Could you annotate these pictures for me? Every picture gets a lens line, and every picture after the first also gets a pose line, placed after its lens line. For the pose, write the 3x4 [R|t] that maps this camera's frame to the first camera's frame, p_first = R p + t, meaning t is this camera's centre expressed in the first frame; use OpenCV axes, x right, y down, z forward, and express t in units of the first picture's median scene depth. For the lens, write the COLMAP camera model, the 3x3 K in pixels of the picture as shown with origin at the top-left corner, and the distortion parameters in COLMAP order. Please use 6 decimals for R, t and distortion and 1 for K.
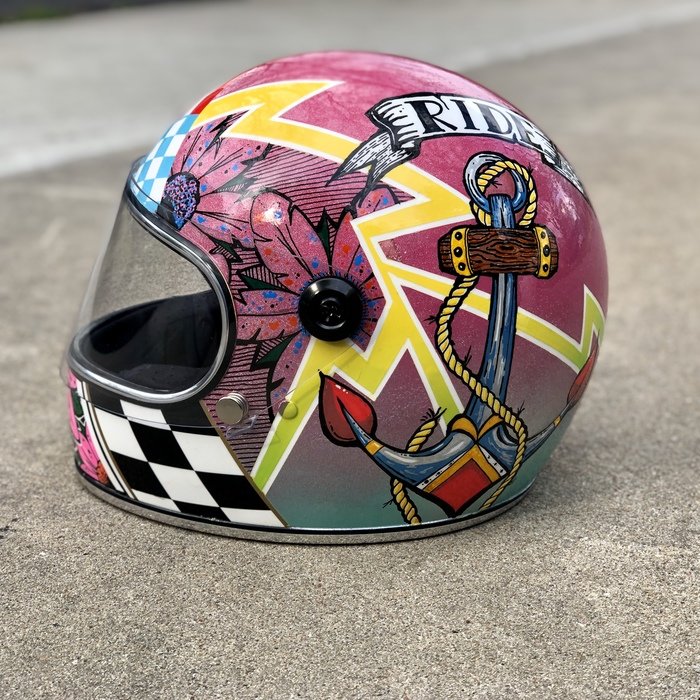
lens RADIAL K [[1373.5, 0, 315.1], [0, 1373.5, 339.4], [0, 0, 1]] dist [-0.009899, 0.187196]
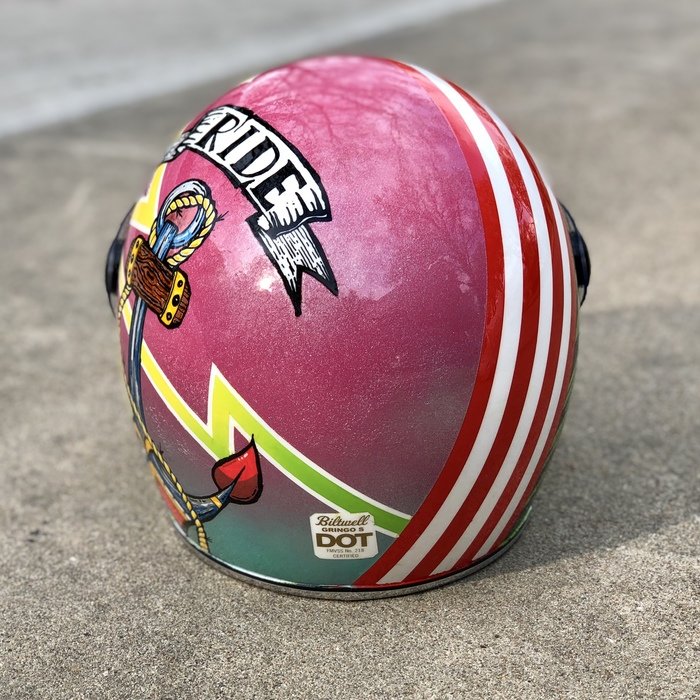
lens RADIAL K [[1694.4, 0, 351.4], [0, 1694.4, 350.6], [0, 0, 1]] dist [-0.115804, -0.129990]
pose [[0.065622, 0.373706, -0.925223, 1.246588], [-0.306236, 0.890019, 0.337767, -0.456872], [0.949691, 0.261171, 0.172847, 0.933759]]
